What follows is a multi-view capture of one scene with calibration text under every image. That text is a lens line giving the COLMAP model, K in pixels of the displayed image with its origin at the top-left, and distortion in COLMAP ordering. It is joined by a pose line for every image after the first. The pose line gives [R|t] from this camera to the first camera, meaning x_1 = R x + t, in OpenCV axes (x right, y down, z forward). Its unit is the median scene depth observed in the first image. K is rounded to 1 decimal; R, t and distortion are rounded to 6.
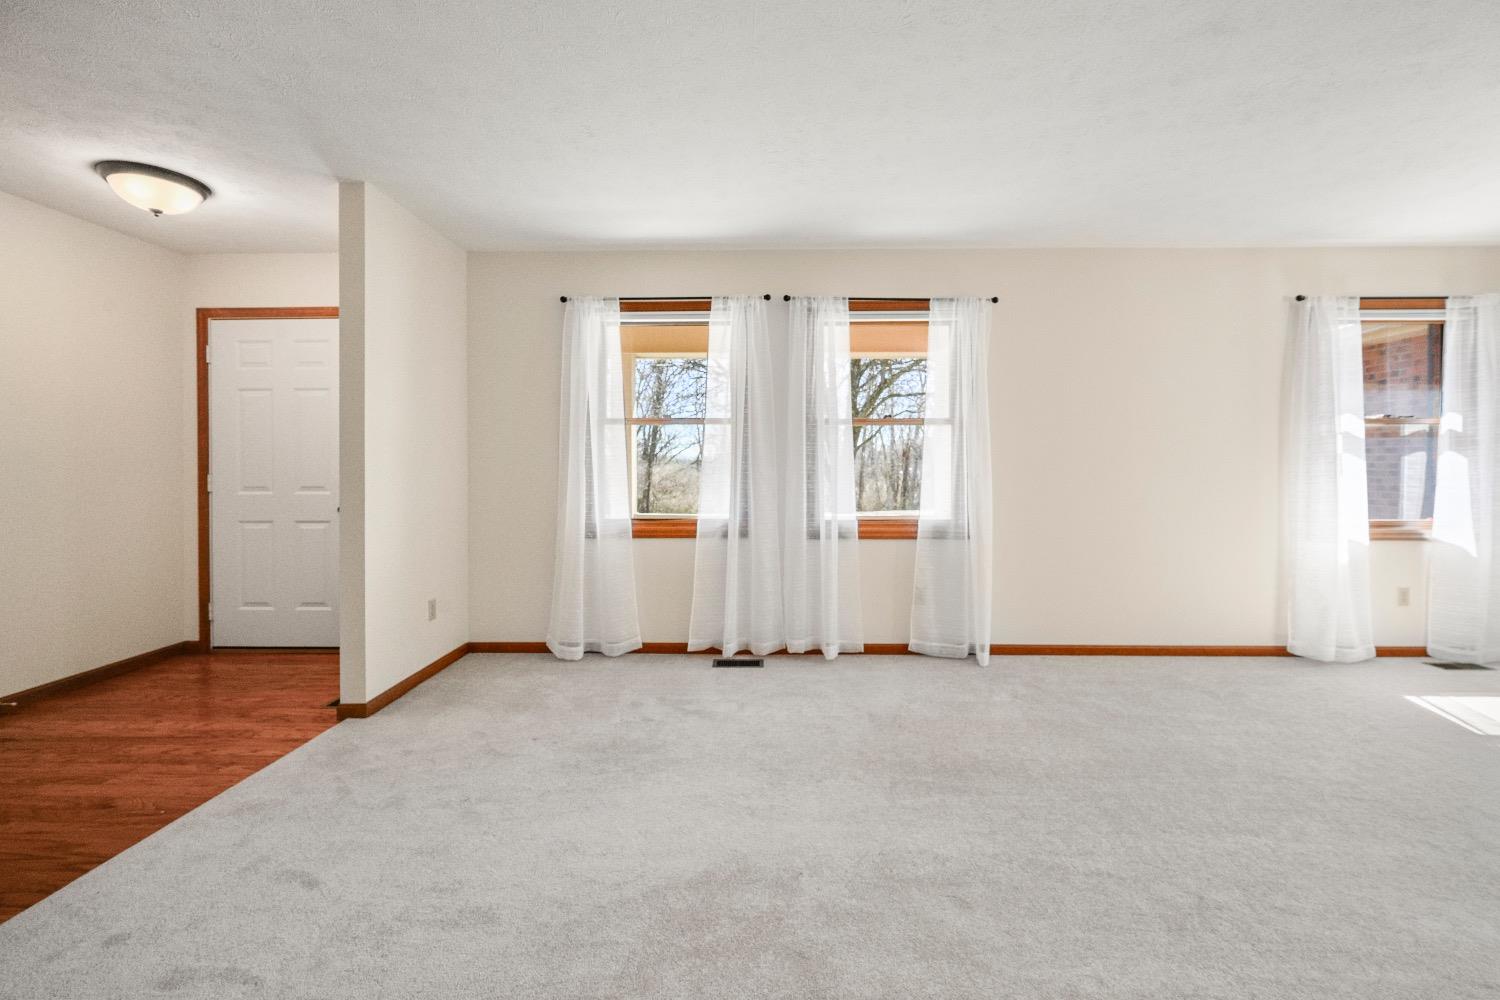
lens RADIAL K [[598.8, 0, 730.1], [0, 598.8, 475.3], [0, 0, 1]] dist [0.002946, -0.000283]
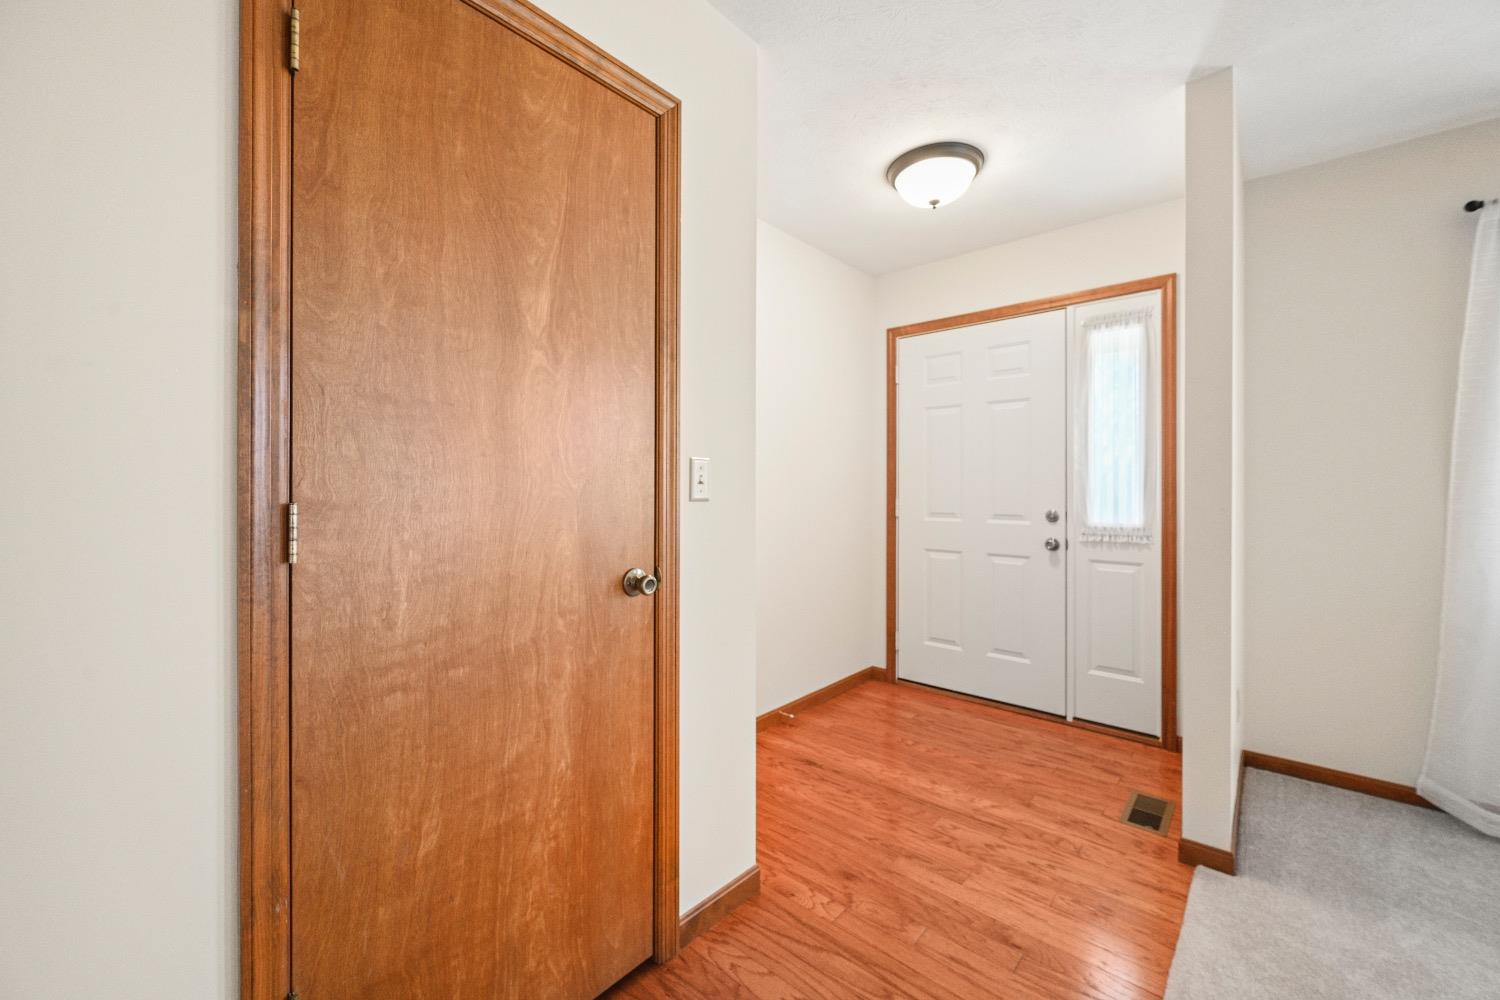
lens RADIAL K [[598.8, 0, 755.4], [0, 598.8, 492.9], [0, 0, 1]] dist [0.002946, -0.000283]
pose [[0.769956, 0.009660, -0.638024, -0.586331], [-0.018322, 0.999808, -0.006973, 0.000941], [0.637834, 0.017059, 0.769985, 0.153270]]
